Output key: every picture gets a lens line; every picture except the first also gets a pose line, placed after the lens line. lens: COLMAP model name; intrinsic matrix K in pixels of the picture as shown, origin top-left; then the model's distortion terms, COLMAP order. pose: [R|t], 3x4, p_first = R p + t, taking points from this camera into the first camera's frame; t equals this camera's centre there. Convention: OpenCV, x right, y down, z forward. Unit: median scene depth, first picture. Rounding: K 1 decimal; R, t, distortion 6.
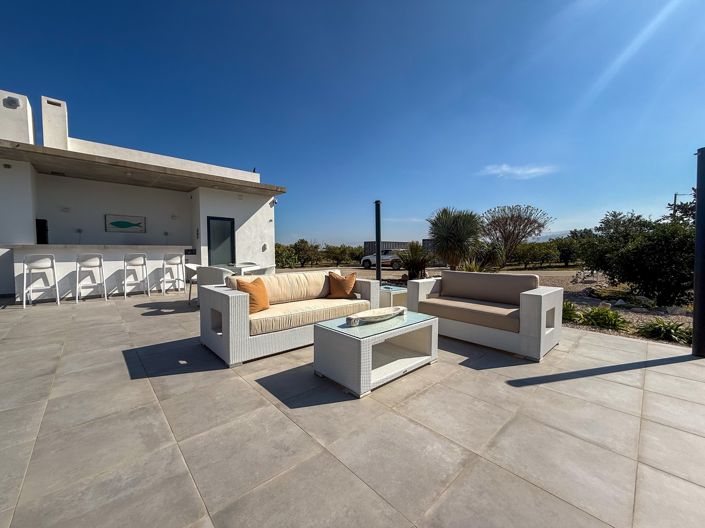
lens RADIAL K [[281.1, 0, 352.5], [0, 281.1, 264.0], [0, 0, 1]] dist [-0.002101, -0.000123]
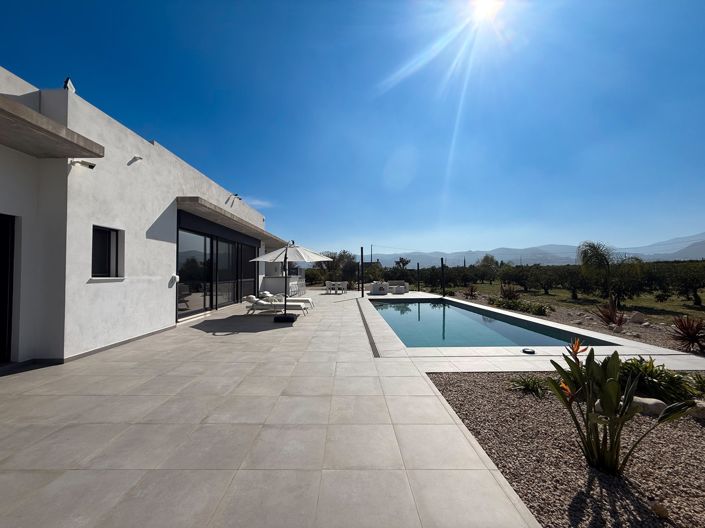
lens RADIAL K [[281.1, 0, 351.2], [0, 281.1, 266.8], [0, 0, 1]] dist [-0.002101, -0.000123]
pose [[0.672338, 0.016091, 0.740069, -1.692186], [0.035801, 0.997887, -0.054221, 0.008723], [-0.739378, 0.062950, 0.670341, -0.823741]]
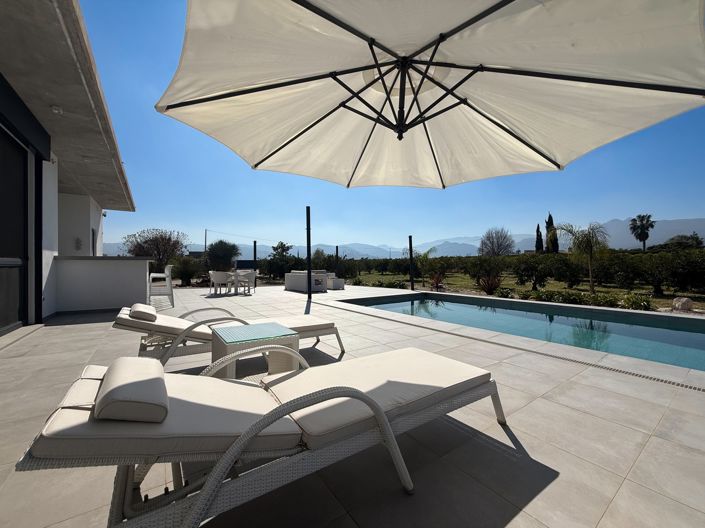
lens RADIAL K [[281.1, 0, 352.2], [0, 281.1, 266.0], [0, 0, 1]] dist [-0.002101, -0.000123]
pose [[0.121598, 0.003374, 0.992574, -1.289547], [0.043381, 0.999021, -0.008710, 0.009312], [-0.991631, 0.044118, 0.121333, 0.024753]]
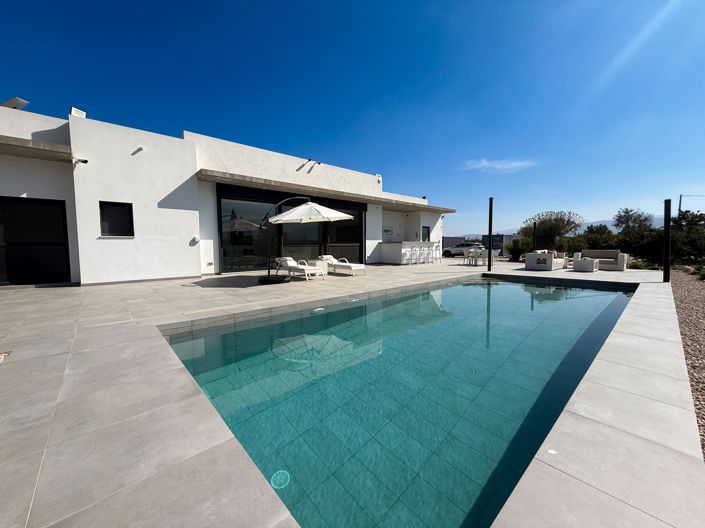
lens RADIAL K [[281.1, 0, 351.6], [0, 281.1, 263.5], [0, 0, 1]] dist [-0.002101, -0.000123]
pose [[0.999856, -0.001301, -0.016893, -0.933465], [0.001637, 0.999801, 0.019900, 0.046887], [0.016864, -0.019925, 0.999659, -0.909106]]
